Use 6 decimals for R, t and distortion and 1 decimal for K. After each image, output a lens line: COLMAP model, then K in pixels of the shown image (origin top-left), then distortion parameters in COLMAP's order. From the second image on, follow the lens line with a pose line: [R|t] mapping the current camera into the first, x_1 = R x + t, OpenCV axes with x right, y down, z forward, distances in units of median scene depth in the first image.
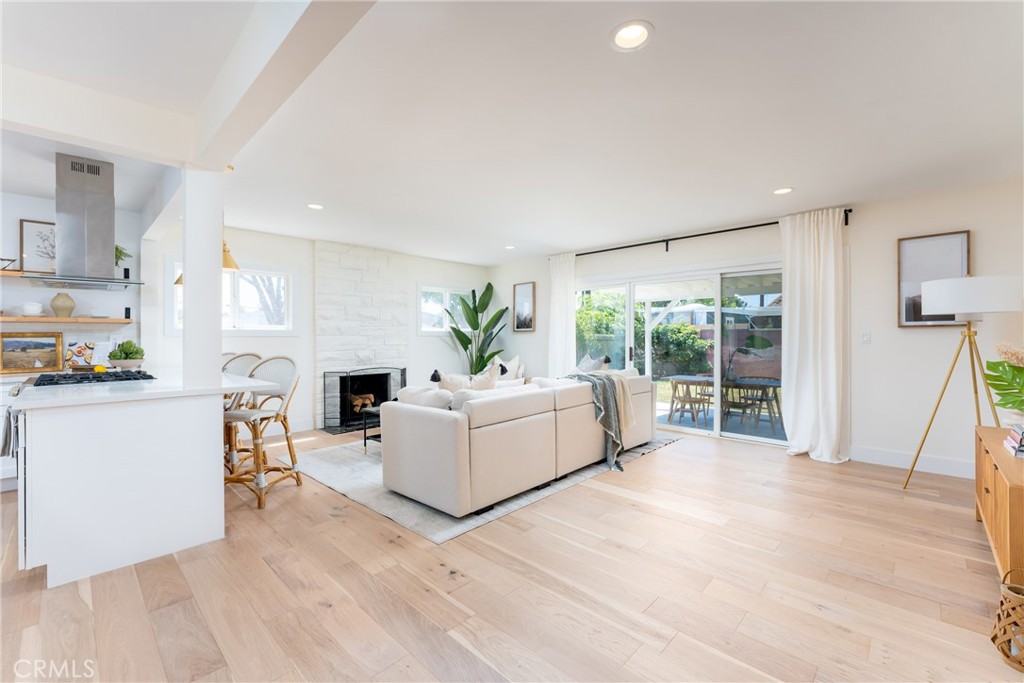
lens RADIAL K [[429.4, 0, 509.7], [0, 429.4, 337.3], [0, 0, 1]] dist [-0.000334, -0.000078]
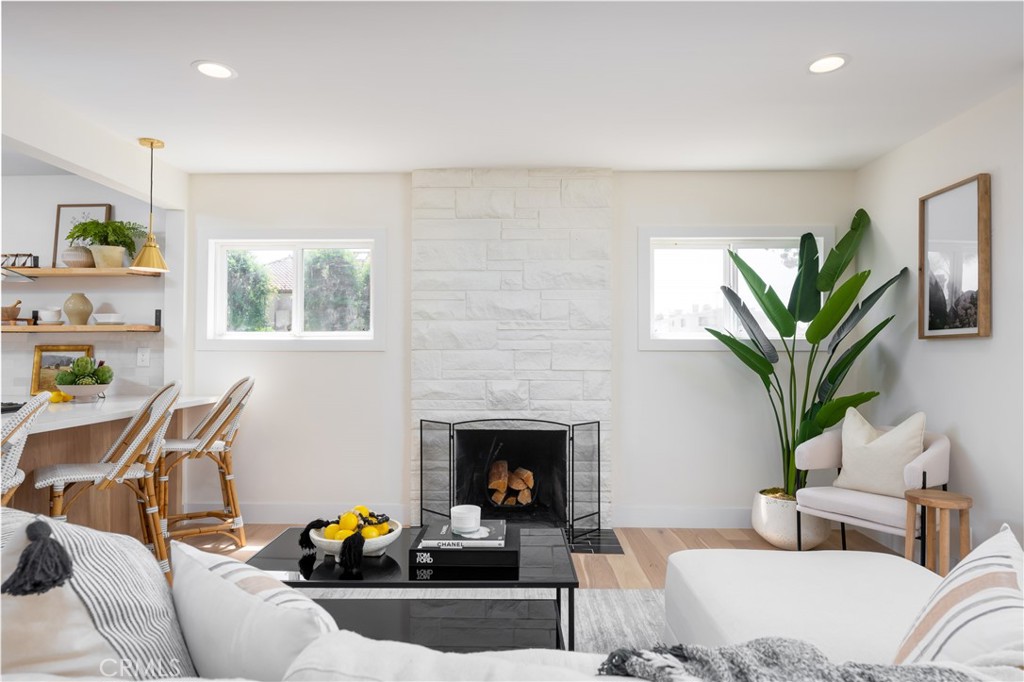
lens RADIAL K [[590.9, 0, 517.1], [0, 590.9, 343.4], [0, 0, 1]] dist [0.004270, 0.001820]
pose [[0.680206, -0.006305, -0.732994, 0.230711], [-0.004664, 0.999906, -0.012929, -0.003849], [0.733006, 0.012213, 0.680113, 0.778563]]
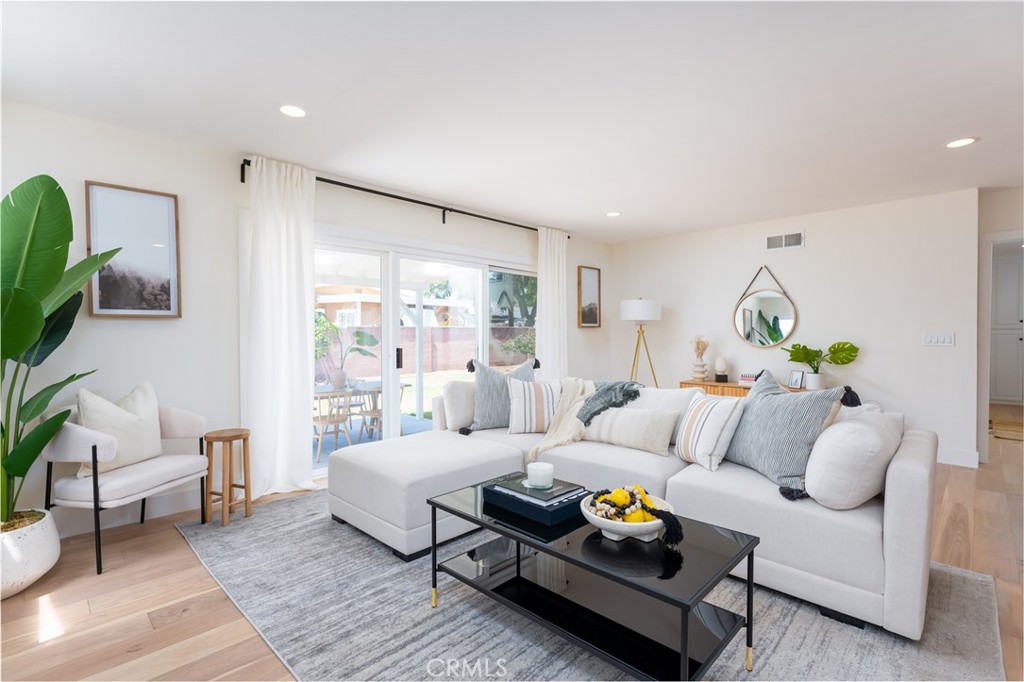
lens RADIAL K [[480.7, 0, 511.7], [0, 480.7, 341.0], [0, 0, 1]] dist [0.000860, 0.000177]
pose [[-0.000271, -0.021455, 0.999770, -0.654665], [-0.011245, 0.999707, 0.021450, -0.009580], [-0.999937, -0.011237, -0.000512, 1.133586]]
